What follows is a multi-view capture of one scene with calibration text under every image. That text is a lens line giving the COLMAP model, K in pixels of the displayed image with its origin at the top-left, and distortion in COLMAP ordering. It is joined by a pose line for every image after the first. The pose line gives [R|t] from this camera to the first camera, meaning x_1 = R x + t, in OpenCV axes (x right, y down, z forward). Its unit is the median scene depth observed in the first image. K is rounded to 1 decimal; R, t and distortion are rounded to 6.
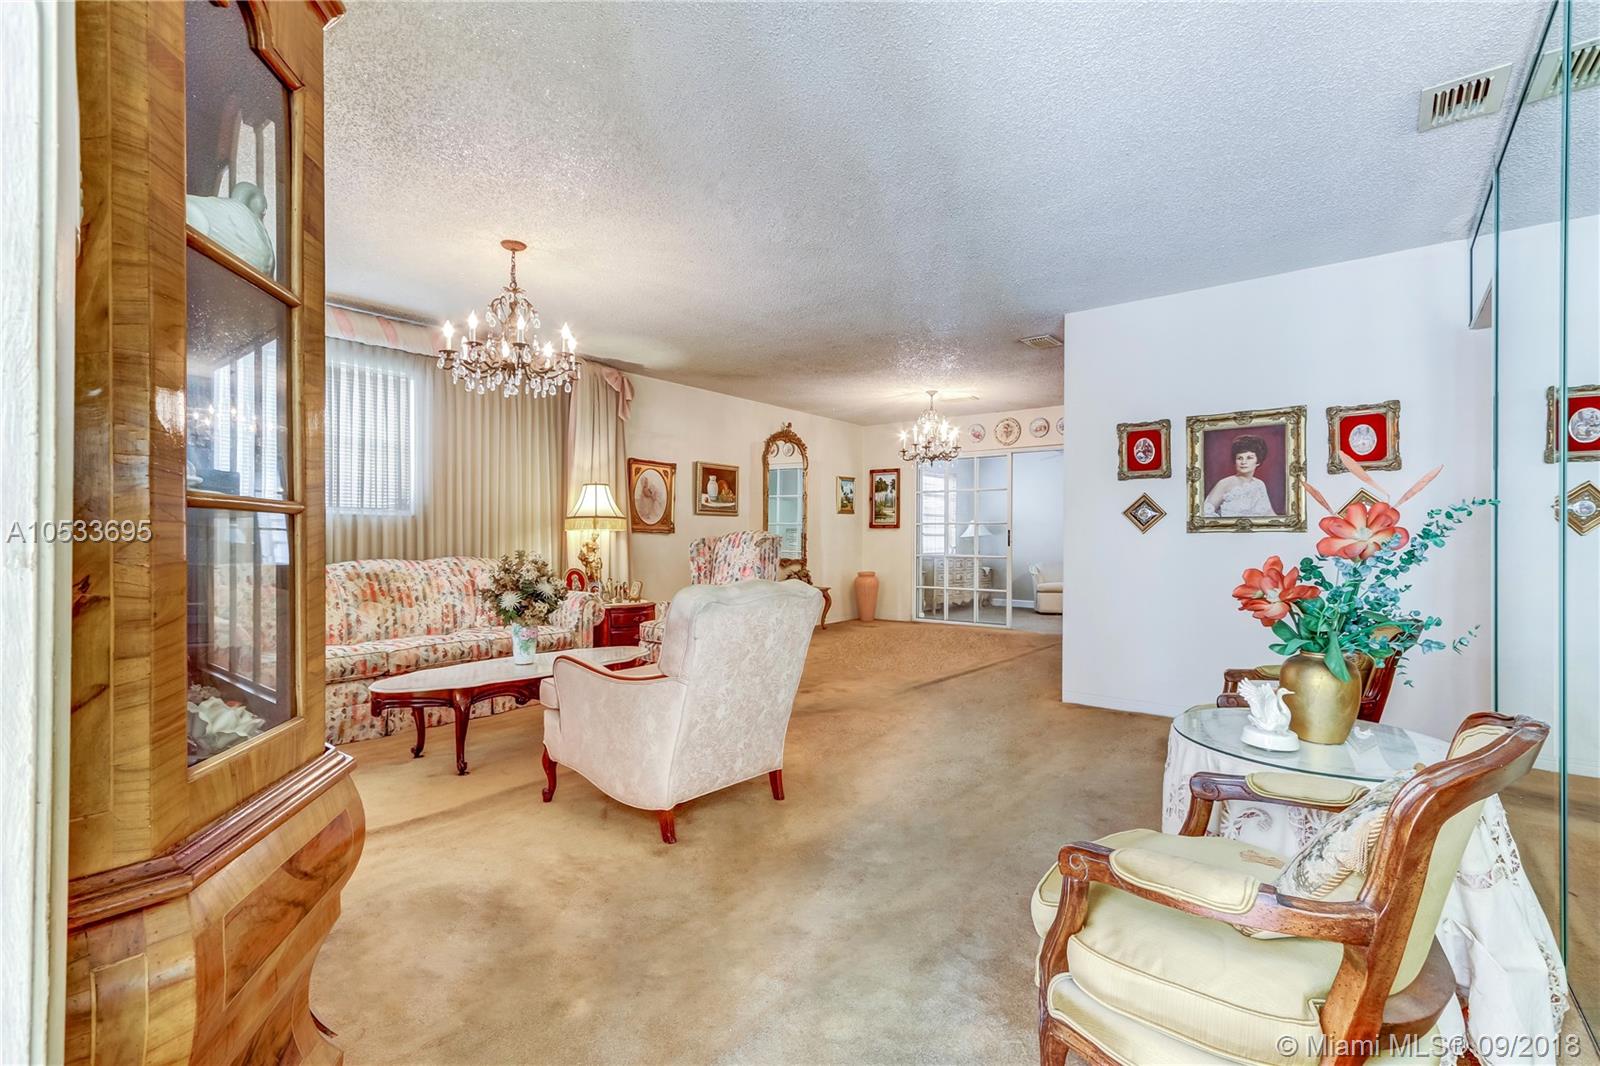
lens RADIAL K [[729.1, 0, 791.1], [0, 729.1, 539.7], [0, 0, 1]] dist [0.000021, 0.000511]
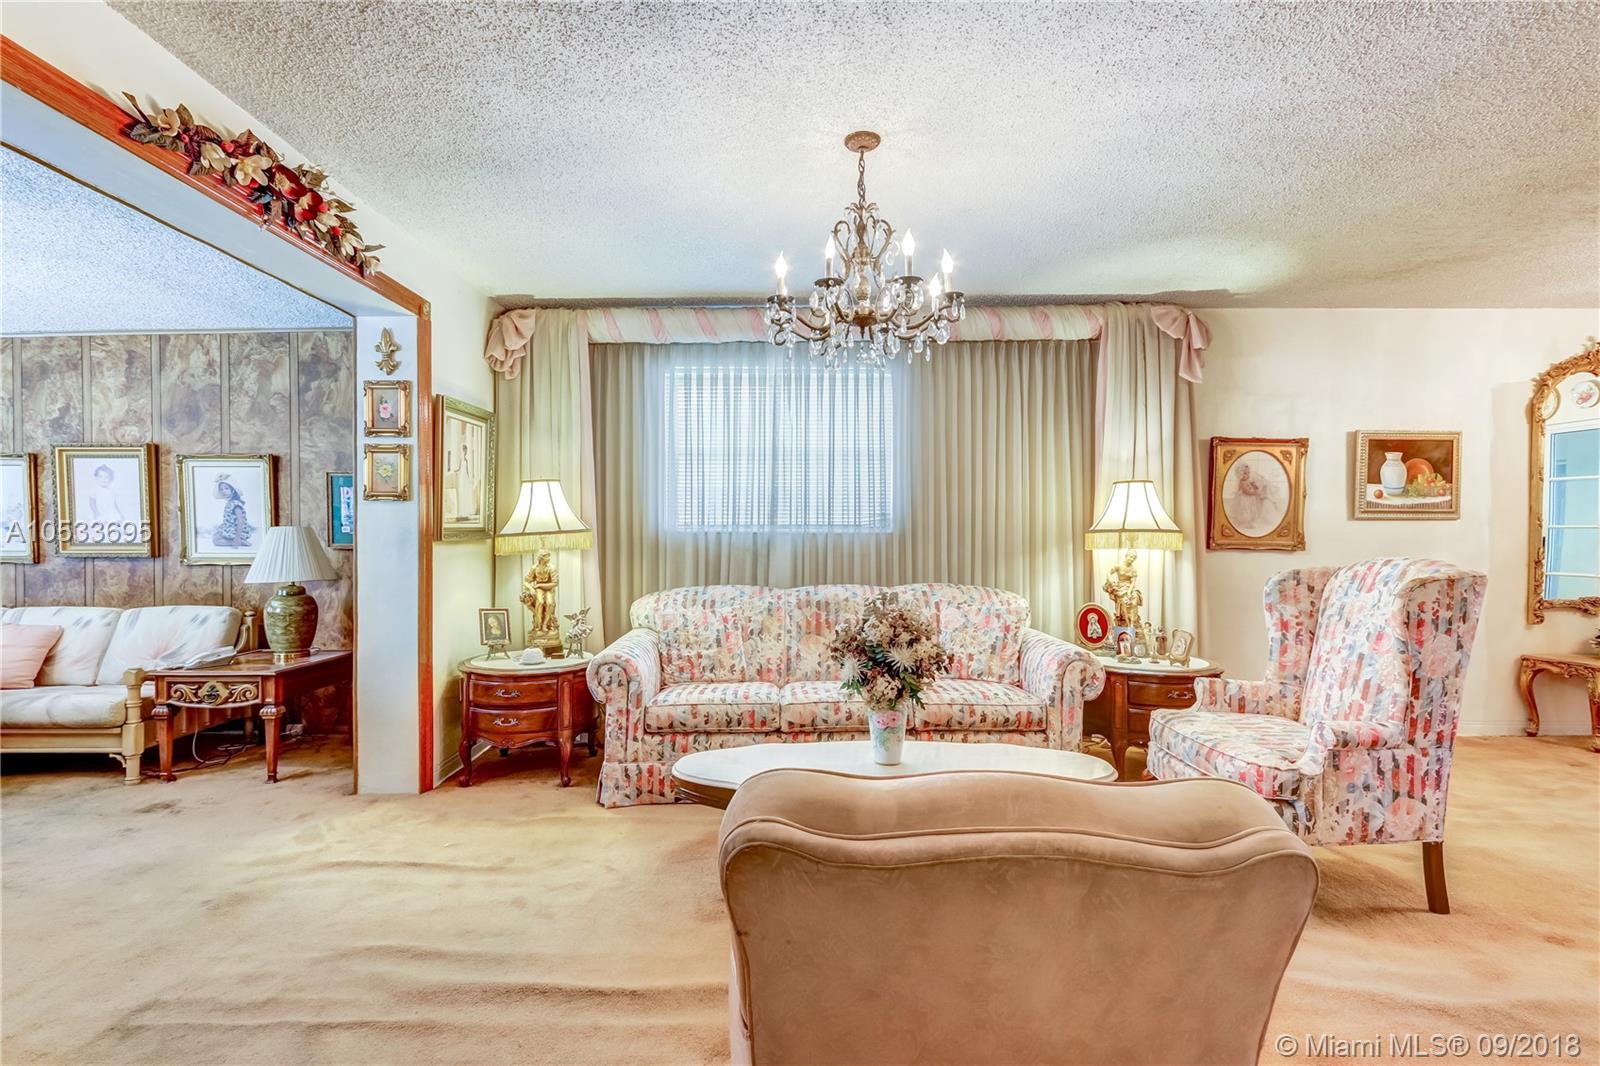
lens RADIAL K [[729.1, 0, 791.1], [0, 729.1, 539.7], [0, 0, 1]] dist [0.000021, 0.000511]
pose [[0.618710, 0.003821, -0.785610, 0.087229], [-0.001985, 0.999993, 0.003301, -0.030029], [0.785617, -0.000483, 0.618713, 0.418901]]
